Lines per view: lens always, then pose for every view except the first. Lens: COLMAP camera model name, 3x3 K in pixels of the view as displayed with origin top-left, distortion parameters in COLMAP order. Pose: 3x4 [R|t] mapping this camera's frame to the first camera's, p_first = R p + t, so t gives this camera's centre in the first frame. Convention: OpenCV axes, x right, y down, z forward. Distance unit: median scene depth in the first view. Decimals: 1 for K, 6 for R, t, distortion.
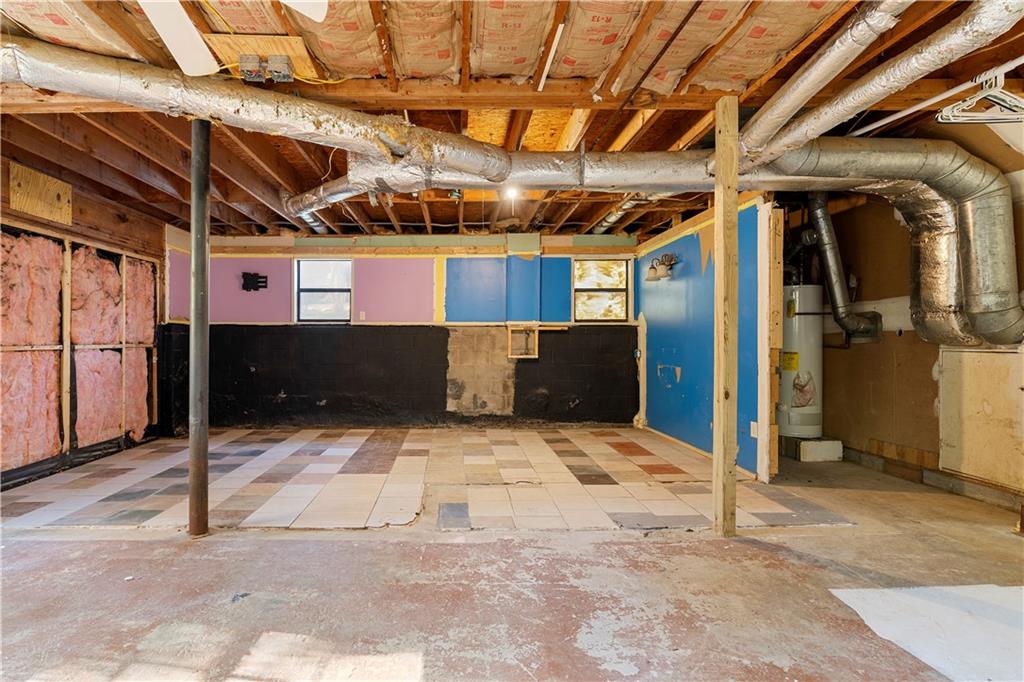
lens RADIAL K [[490.4, 0, 513.1], [0, 490.4, 343.9], [0, 0, 1]] dist [-0.005618, 0.000394]
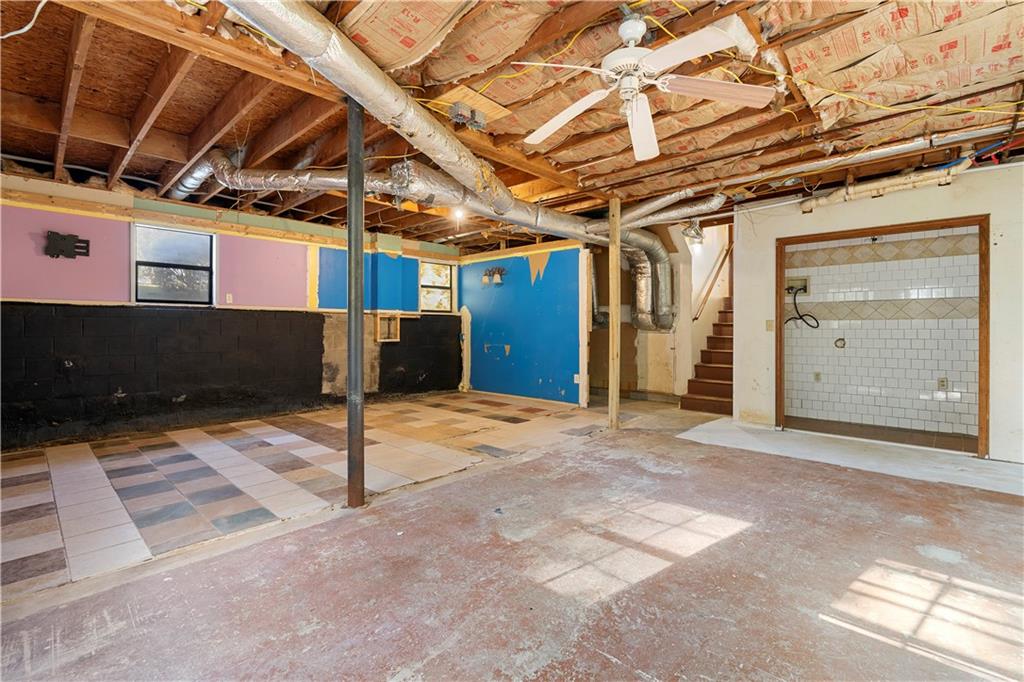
lens RADIAL K [[465.9, 0, 511.7], [0, 465.9, 334.1], [0, 0, 1]] dist [-0.005563, 0.000280]
pose [[0.685788, -0.007940, 0.727758, -0.585287], [0.002158, 0.999958, 0.008875, 0.001830], [-0.727798, -0.004516, 0.685776, 0.027431]]
